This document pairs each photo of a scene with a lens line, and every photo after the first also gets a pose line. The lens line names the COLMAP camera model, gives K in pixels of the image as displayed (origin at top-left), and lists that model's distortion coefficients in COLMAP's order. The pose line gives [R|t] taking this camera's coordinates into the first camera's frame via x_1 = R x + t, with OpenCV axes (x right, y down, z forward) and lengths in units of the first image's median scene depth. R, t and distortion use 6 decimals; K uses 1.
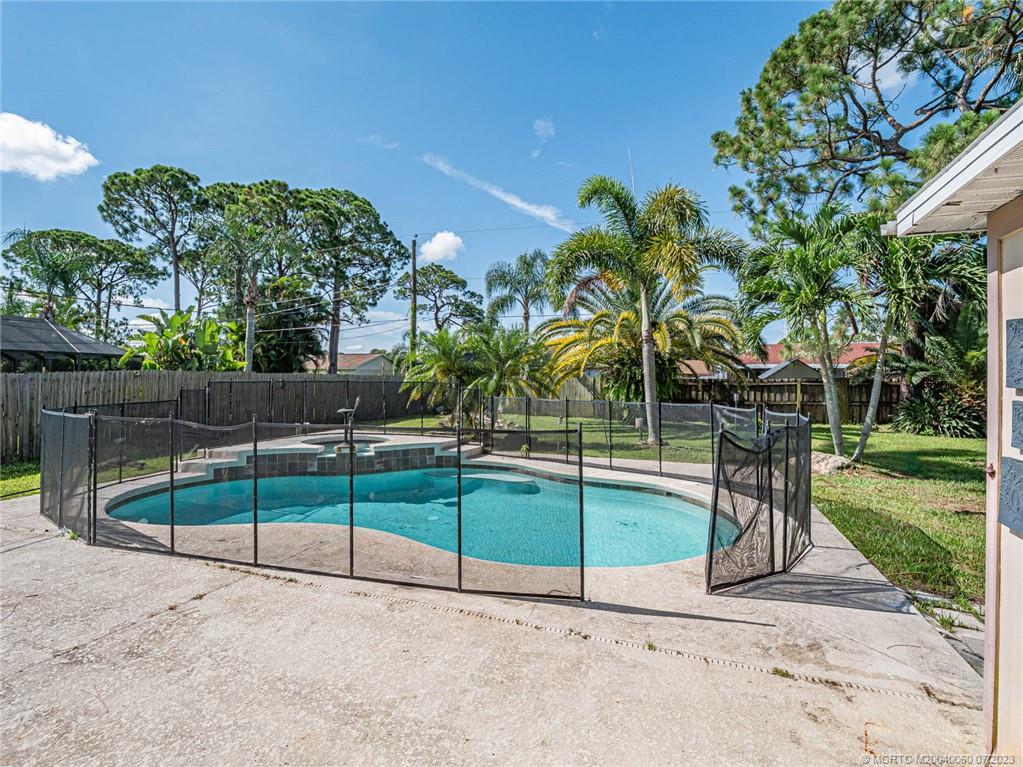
lens RADIAL K [[500.9, 0, 508.2], [0, 500.9, 377.3], [0, 0, 1]] dist [-0.015561, -0.001419]
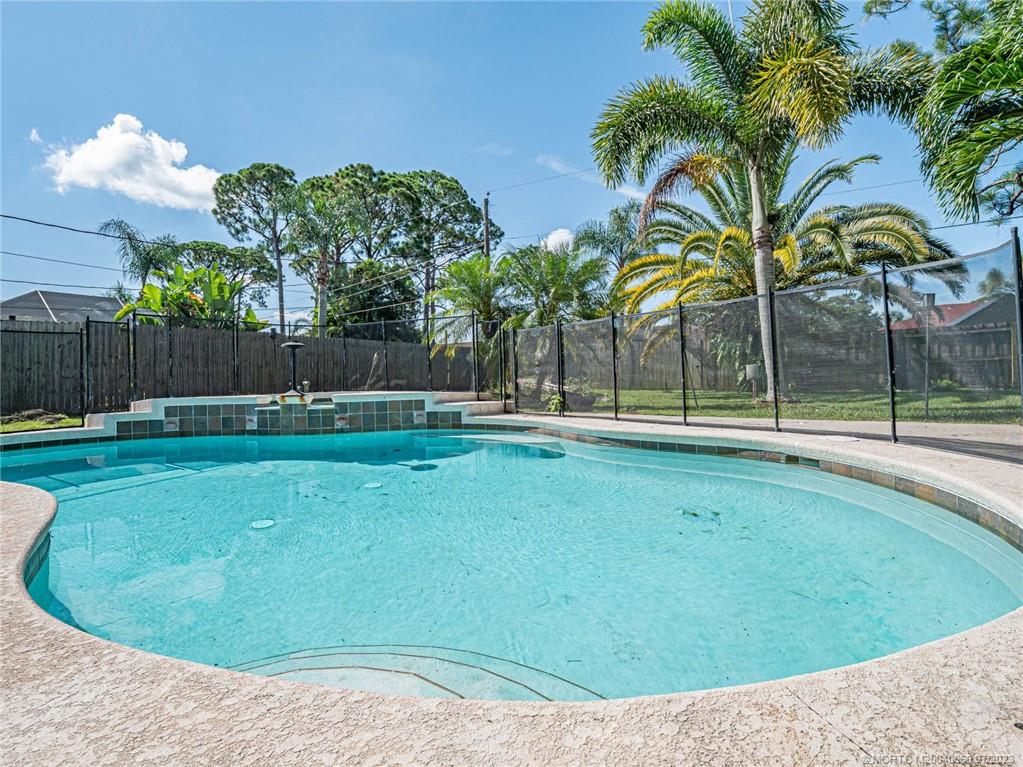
lens RADIAL K [[500.9, 0, 508.2], [0, 500.9, 377.3], [0, 0, 1]] dist [-0.015561, -0.001419]
pose [[0.972037, -0.025212, -0.233468, 0.039674], [0.026546, 0.999644, 0.002570, 0.034318], [0.233320, -0.008696, 0.972361, 0.109385]]
